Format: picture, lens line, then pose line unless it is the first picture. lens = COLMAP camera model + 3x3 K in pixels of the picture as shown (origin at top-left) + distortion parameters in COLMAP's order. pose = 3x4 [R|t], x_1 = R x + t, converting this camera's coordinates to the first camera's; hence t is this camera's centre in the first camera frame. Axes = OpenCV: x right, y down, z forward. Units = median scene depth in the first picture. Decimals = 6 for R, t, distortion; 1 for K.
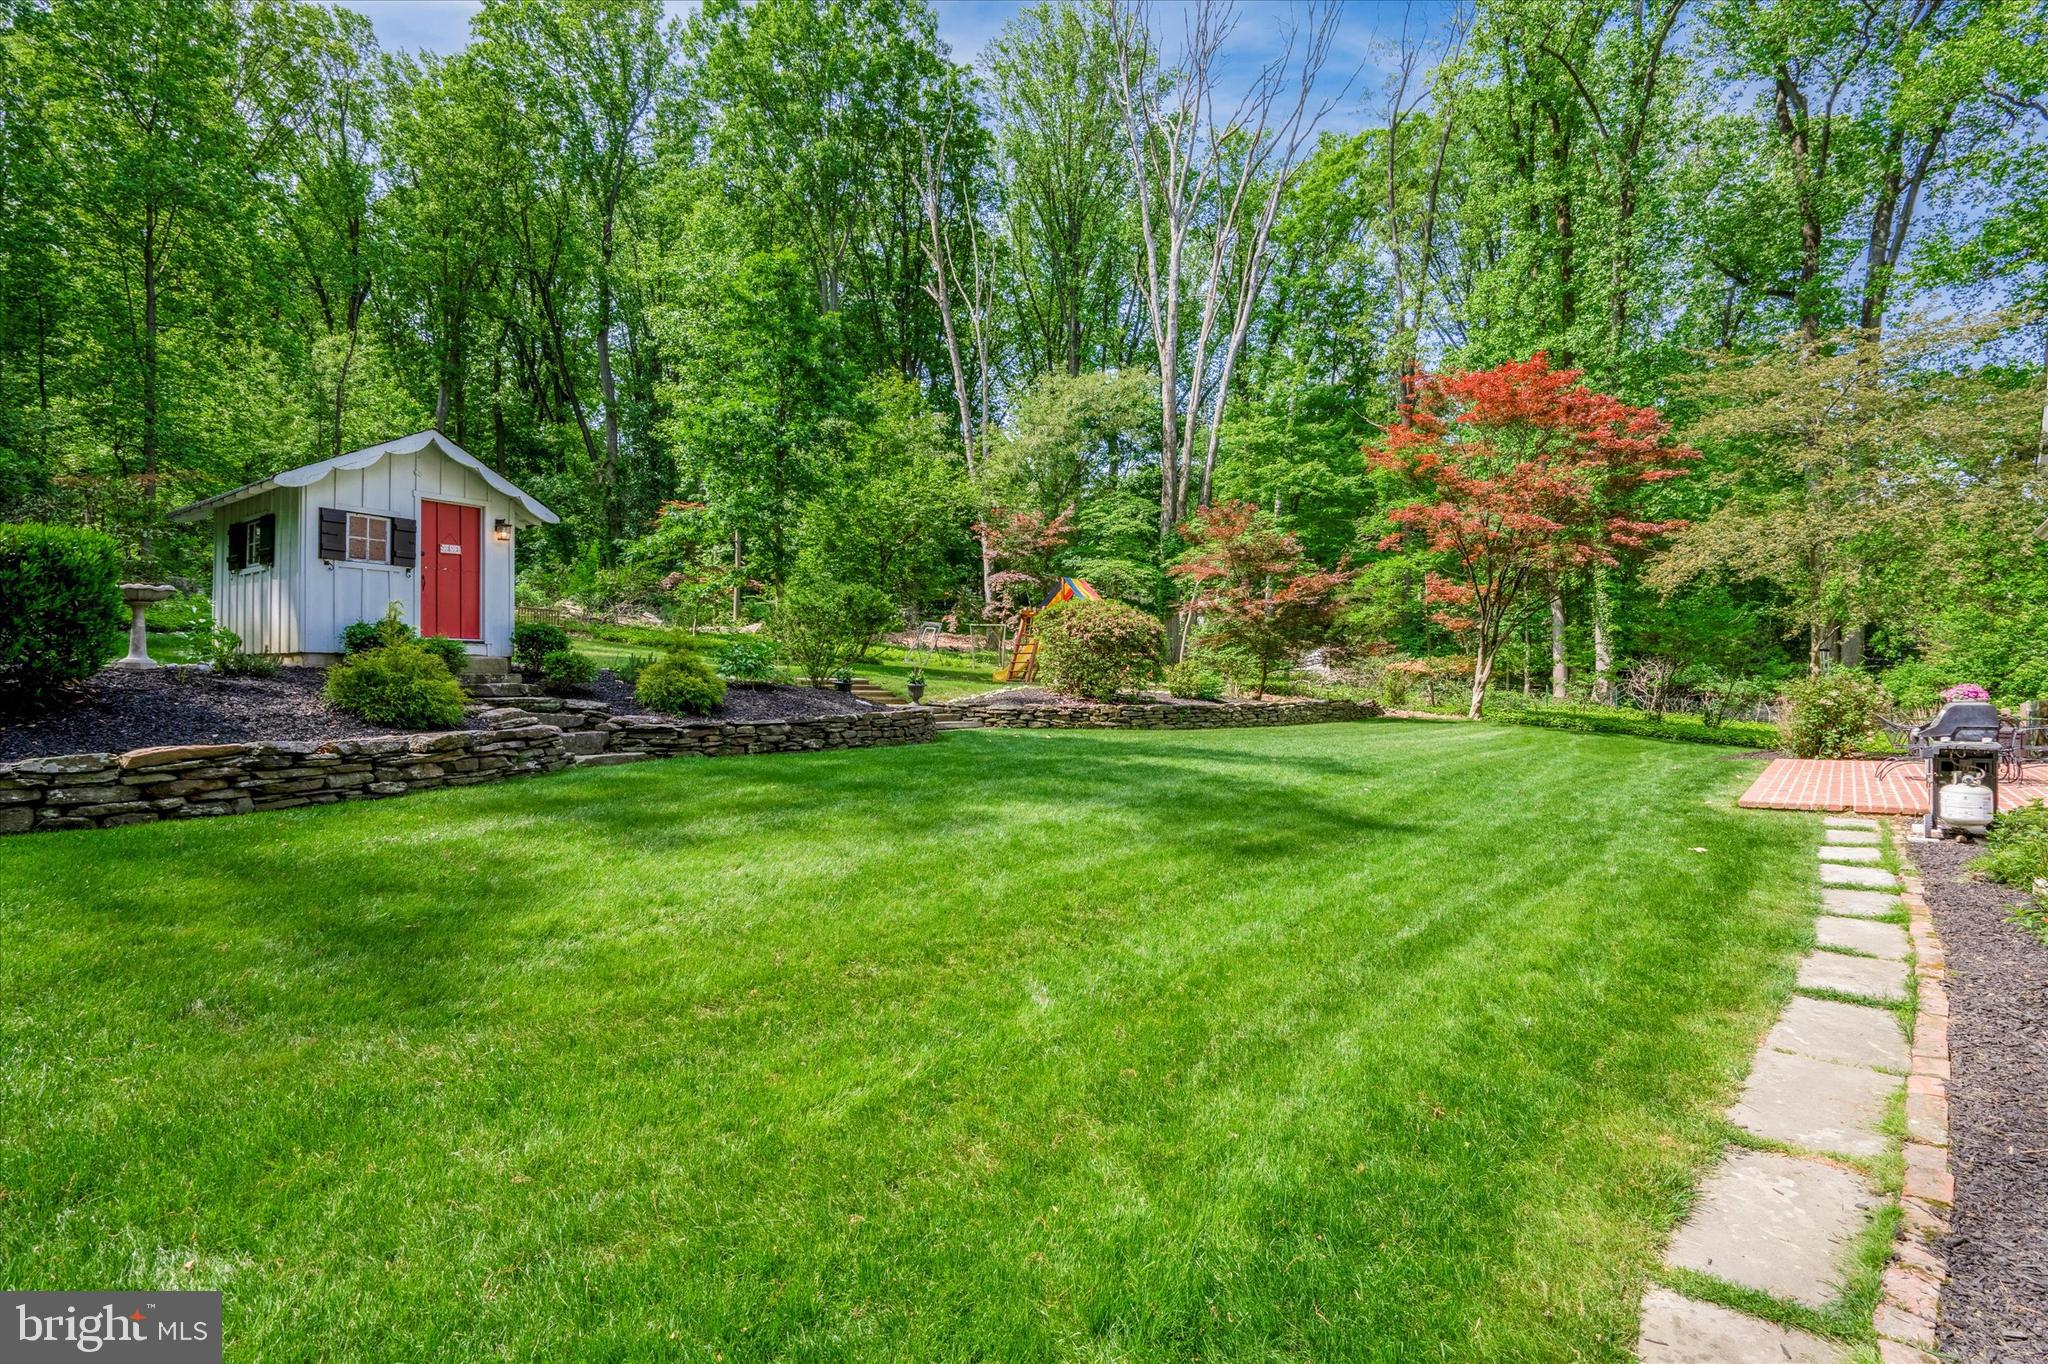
lens RADIAL K [[957.8, 0, 1028.3], [0, 957.8, 667.9], [0, 0, 1]] dist [-0.049459, 0.009201]
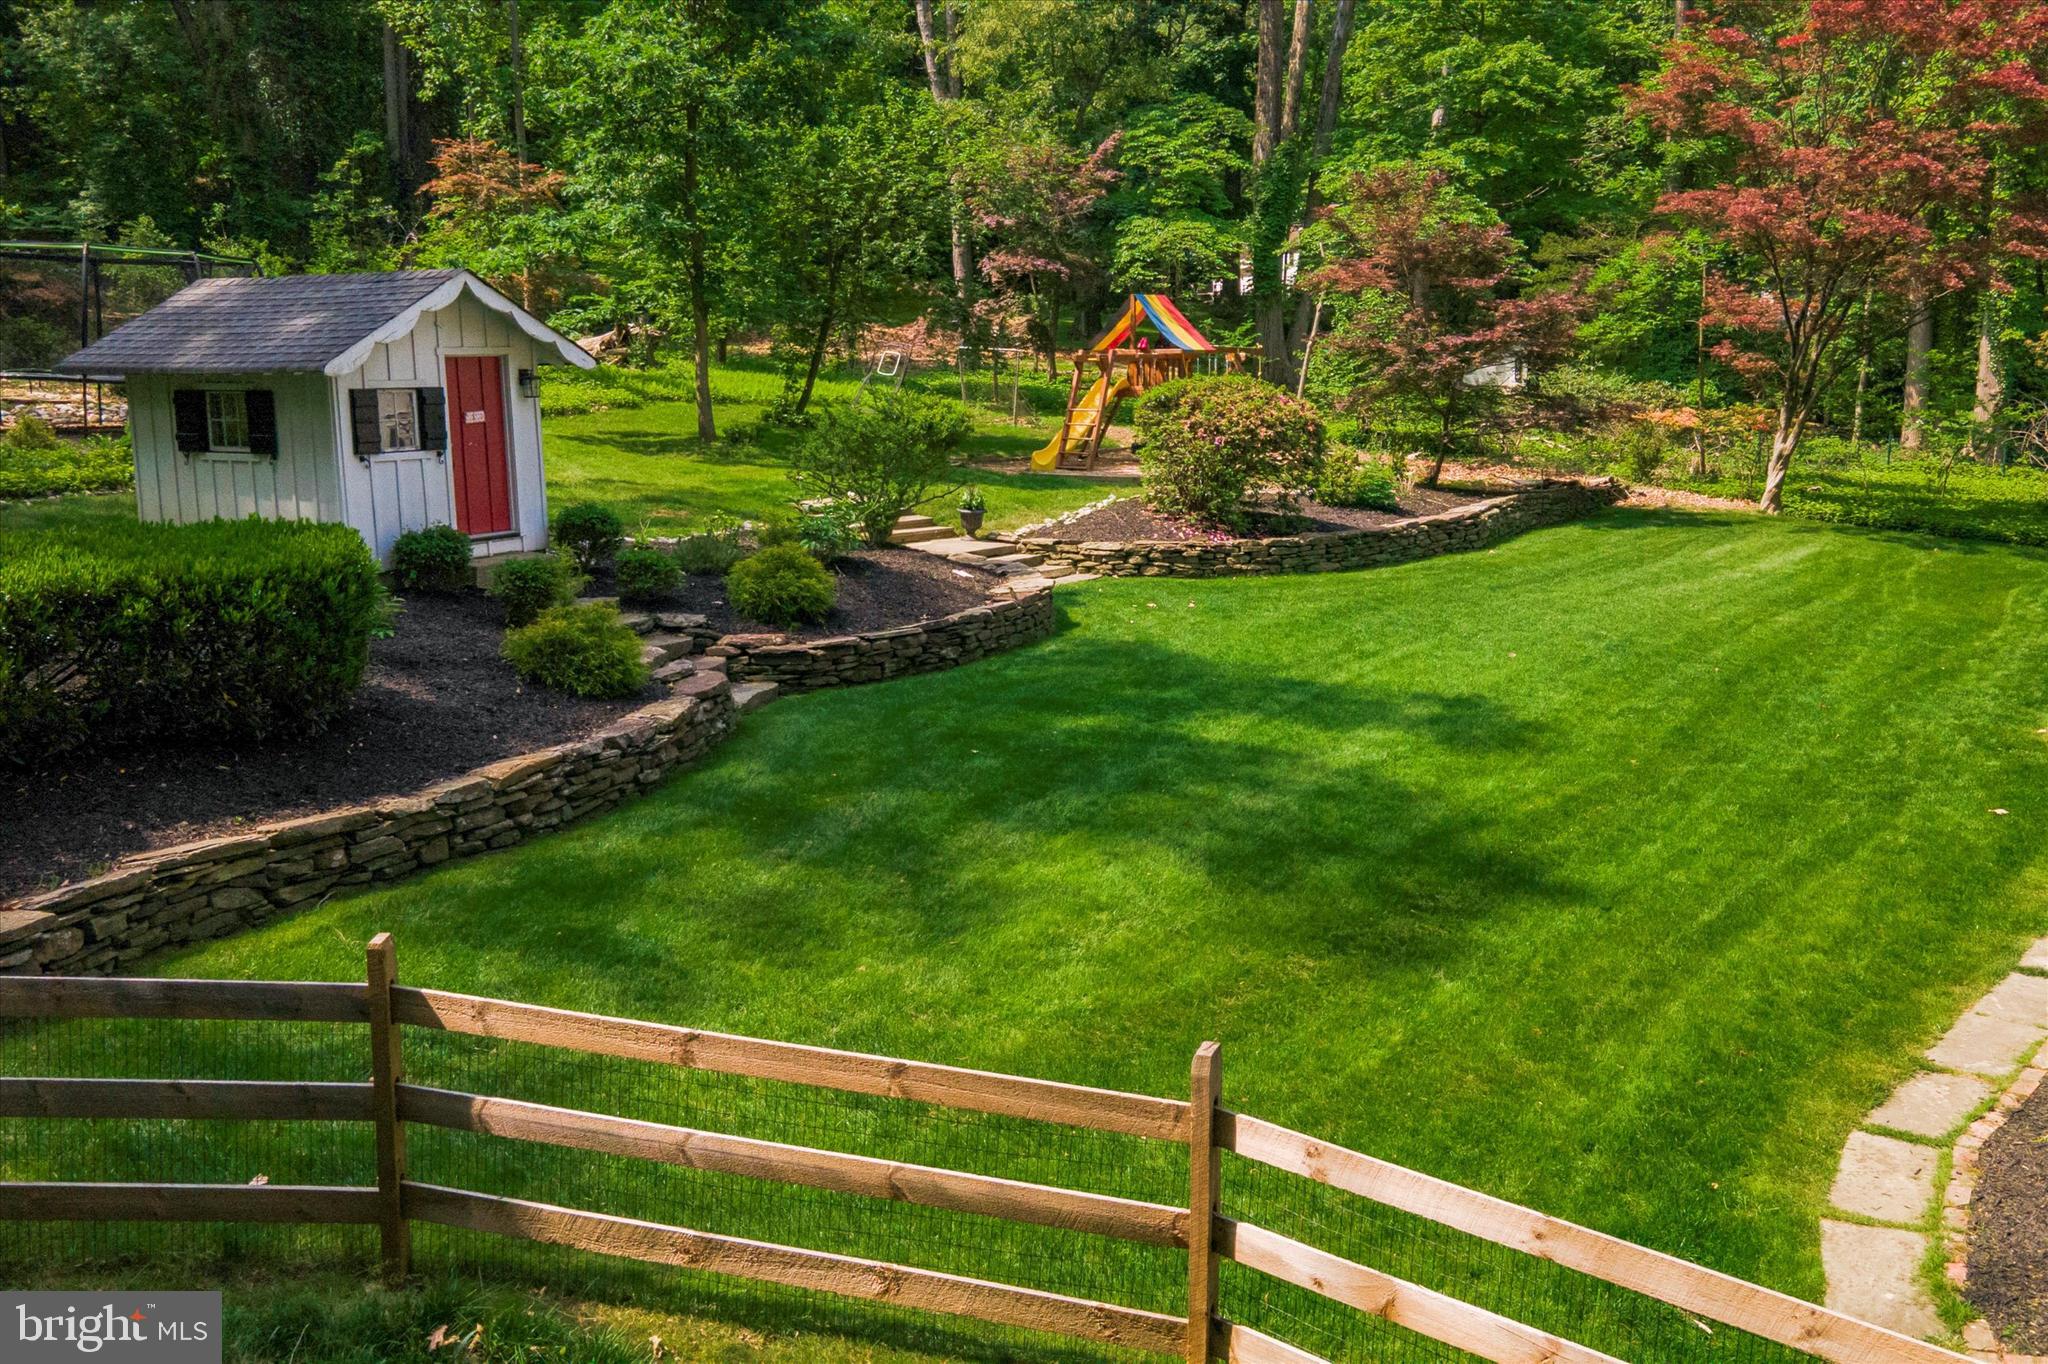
lens RADIAL K [[1784.1, 0, 1002.5], [0, 1784.1, 662.0], [0, 0, 1]] dist [-0.000407, 0.007289]
pose [[0.999130, -0.016148, 0.038442, -0.378952], [0.008531, 0.981630, 0.190605, -0.314000], [-0.040814, -0.190111, 0.980914, -0.735205]]
